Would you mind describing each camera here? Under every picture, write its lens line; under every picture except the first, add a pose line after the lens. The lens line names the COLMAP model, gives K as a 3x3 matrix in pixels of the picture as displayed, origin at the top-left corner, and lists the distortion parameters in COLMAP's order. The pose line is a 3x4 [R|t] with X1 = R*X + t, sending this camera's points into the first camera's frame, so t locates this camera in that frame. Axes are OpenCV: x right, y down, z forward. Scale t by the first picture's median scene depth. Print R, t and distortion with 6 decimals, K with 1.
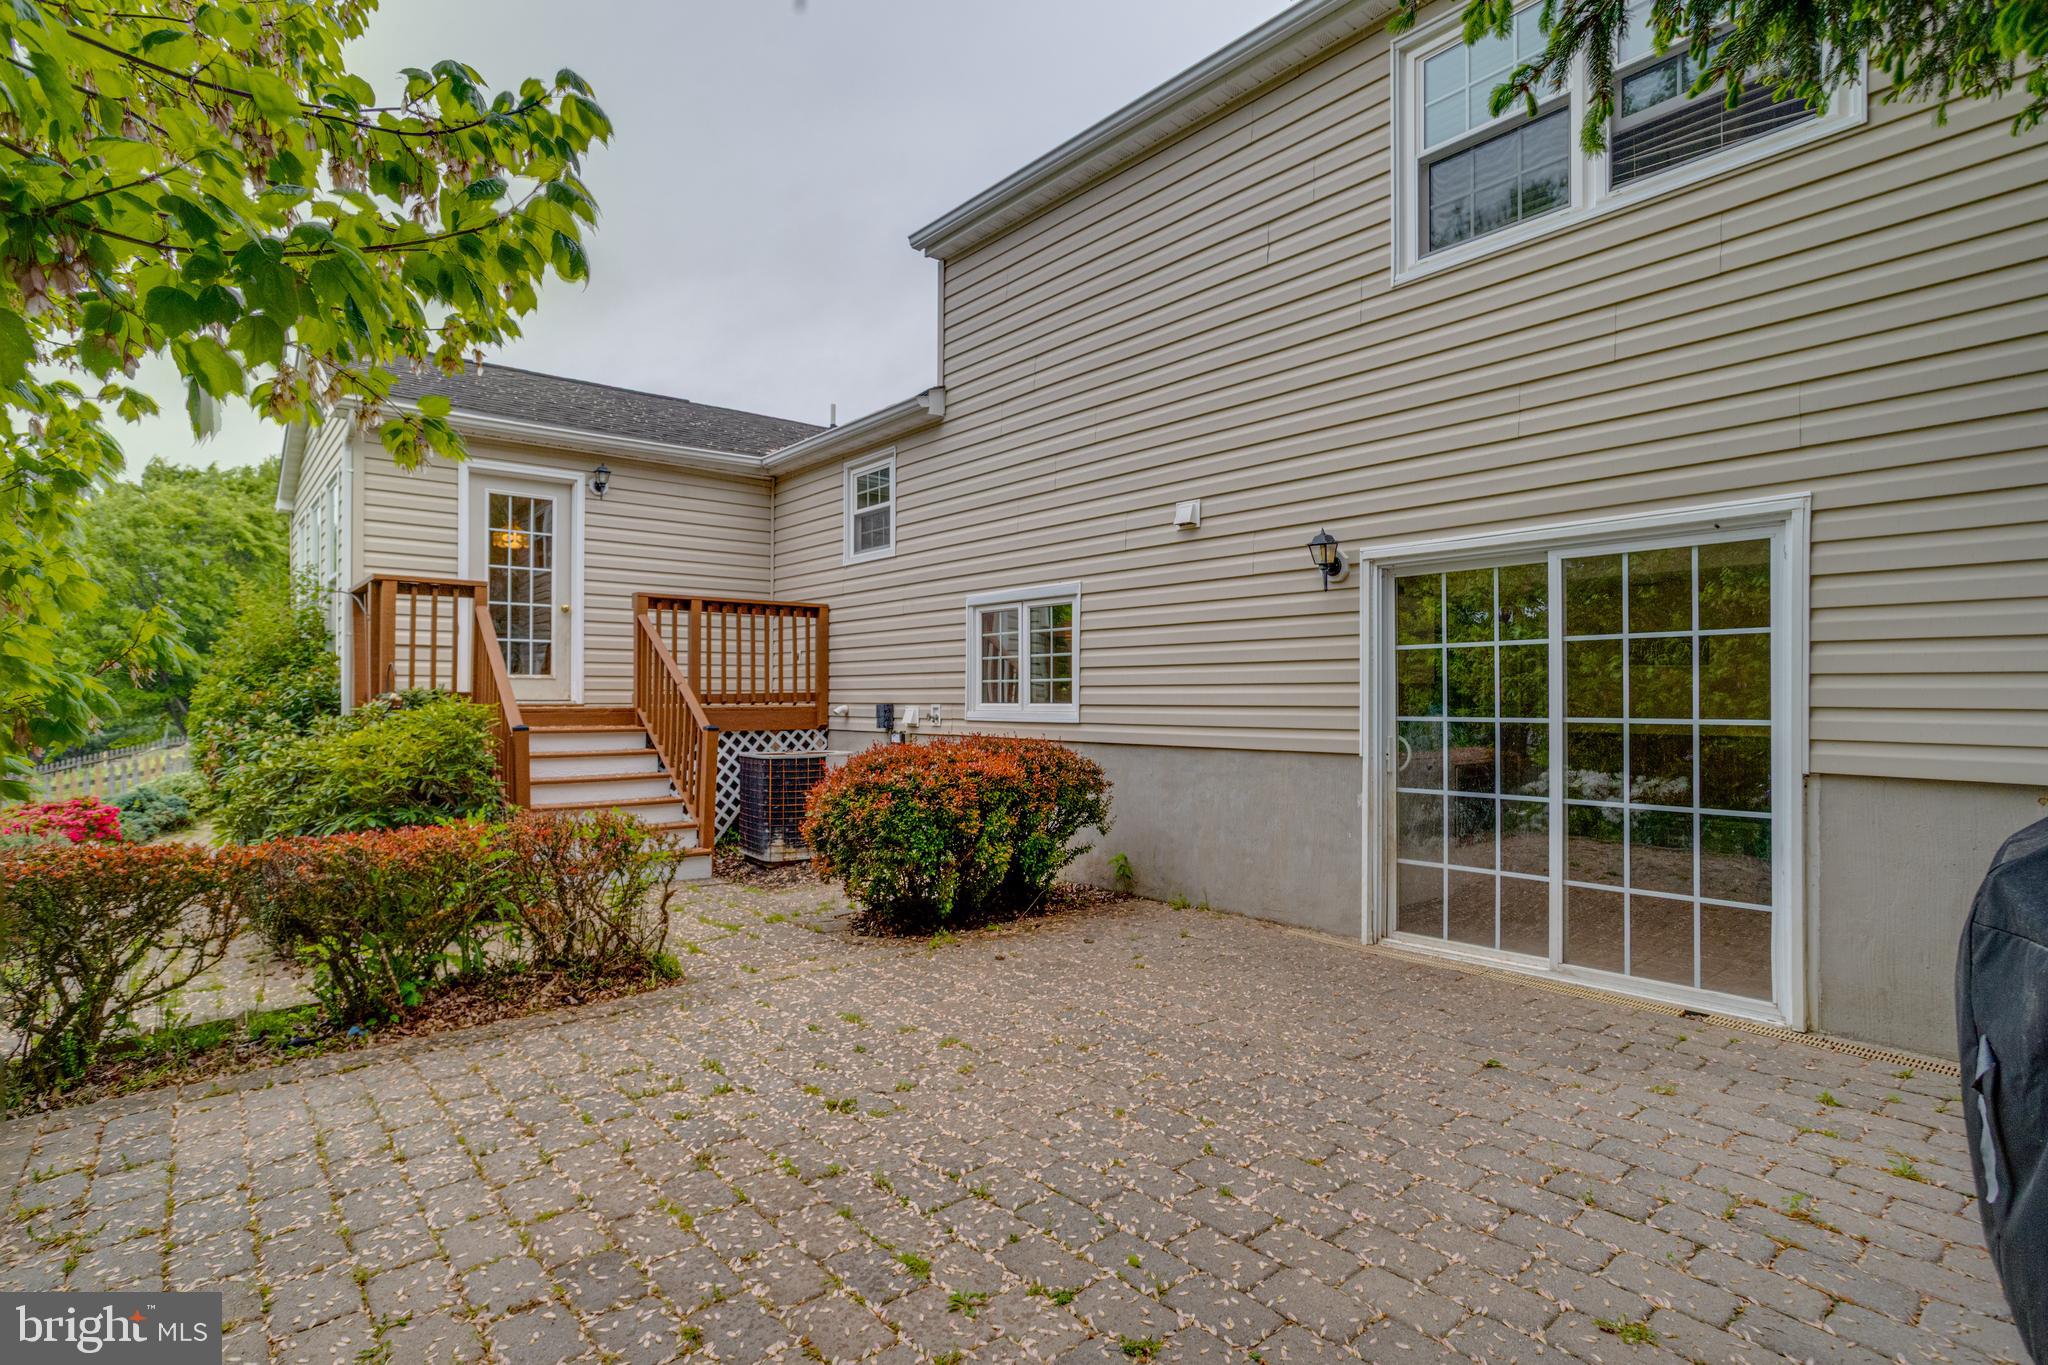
lens RADIAL K [[1025.9, 0, 979.2], [0, 1025.9, 689.7], [0, 0, 1]] dist [-0.002809, -0.000173]
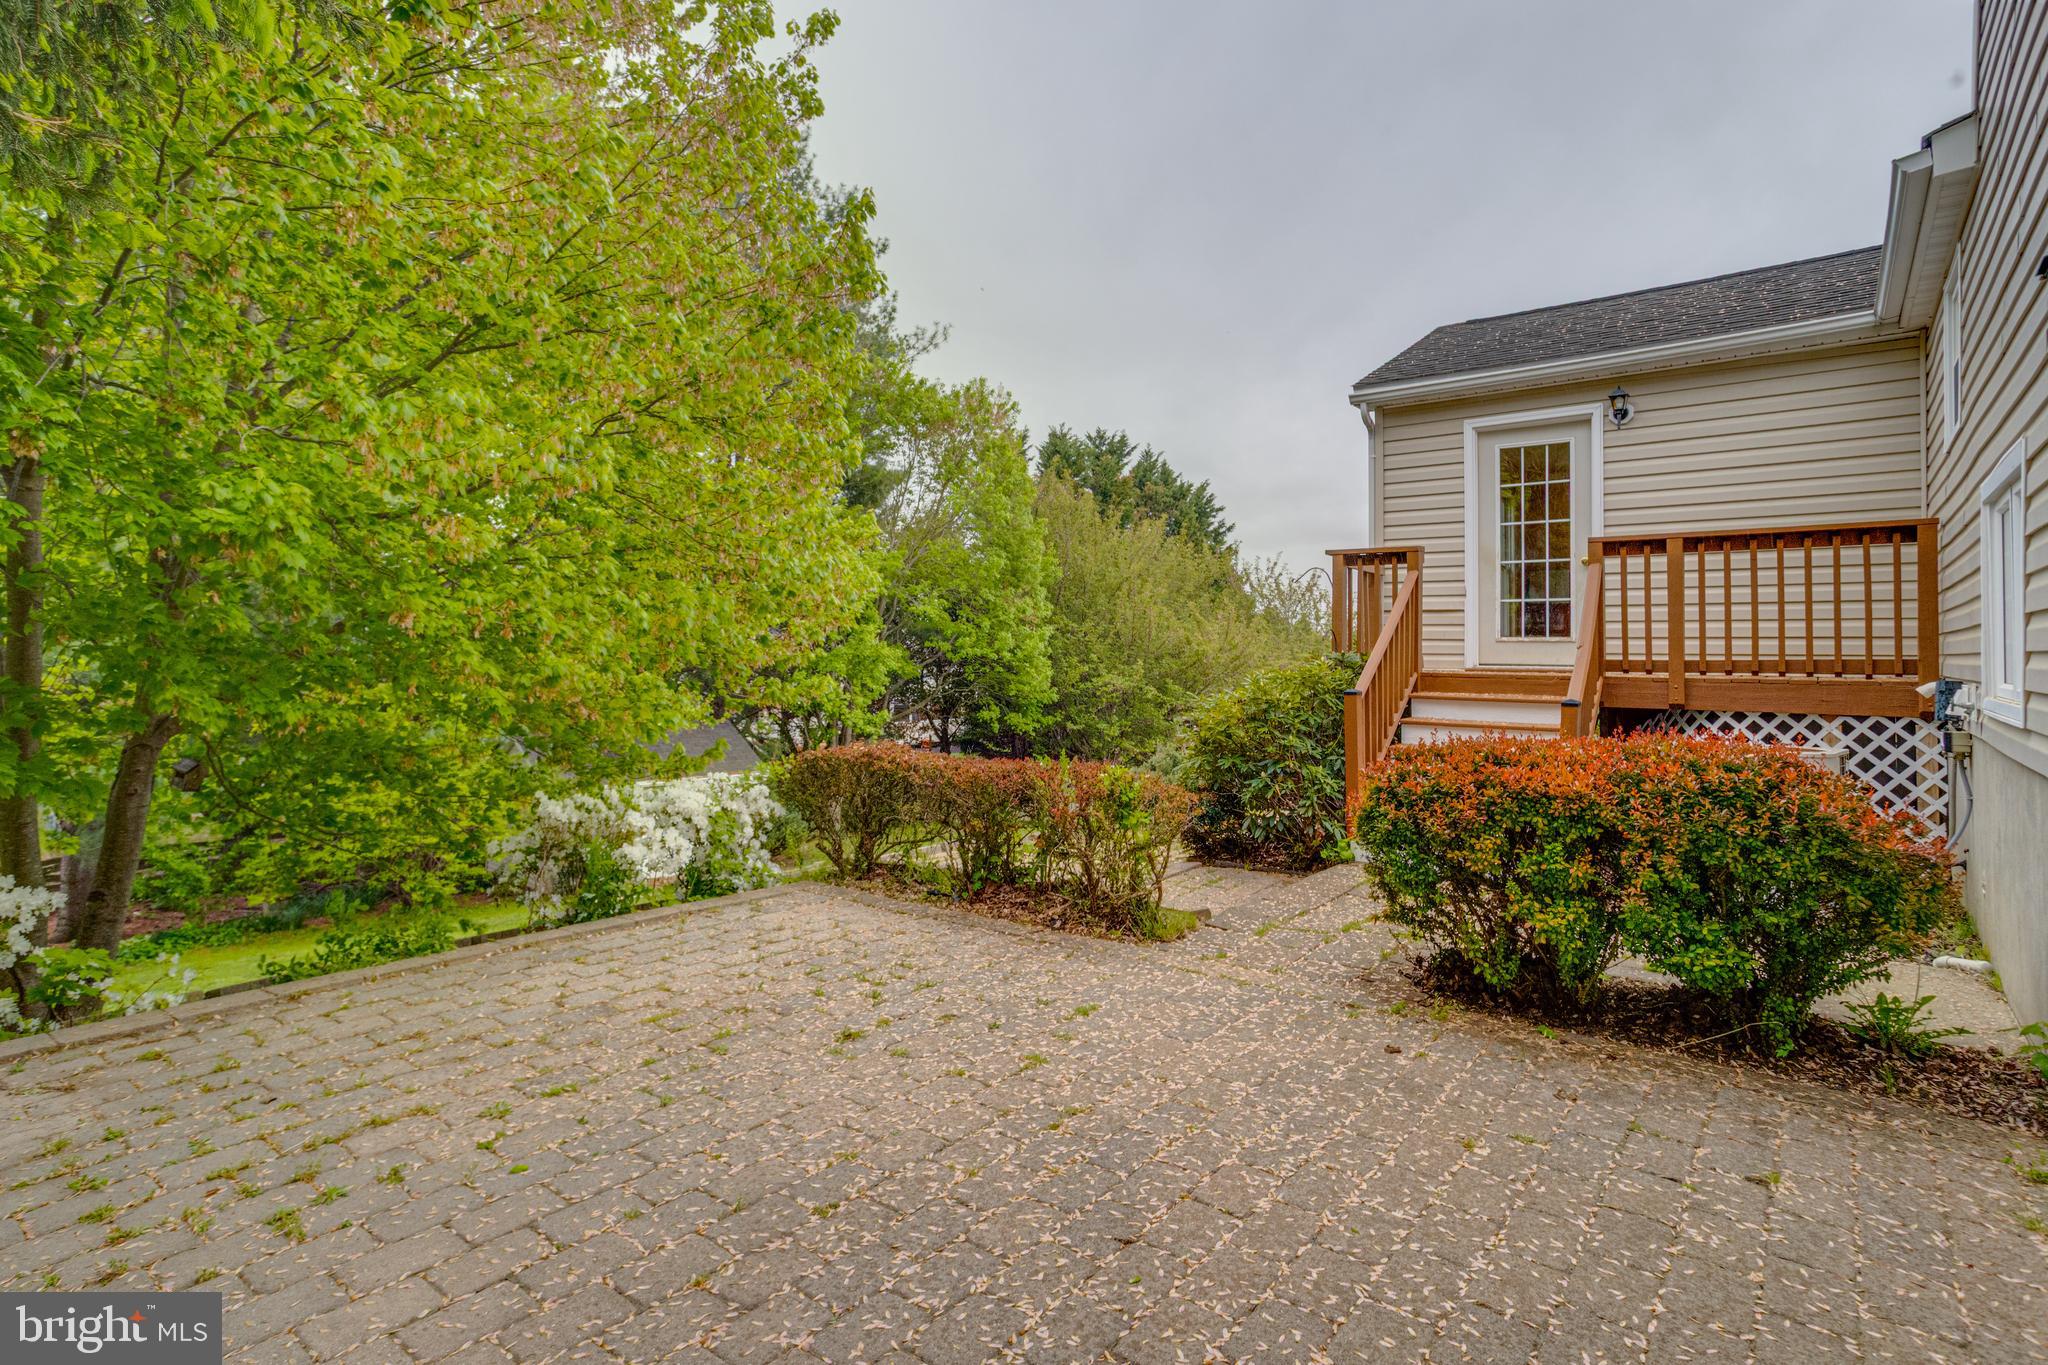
lens RADIAL K [[1027.3, 0, 990.9], [0, 1027.3, 648.2], [0, 0, 1]] dist [-0.058267, 0.035325]
pose [[0.207601, -0.001445, -0.978213, 0.380541], [-0.001806, 0.999997, -0.001861, -0.002638], [0.978212, 0.002153, 0.207598, 0.364116]]
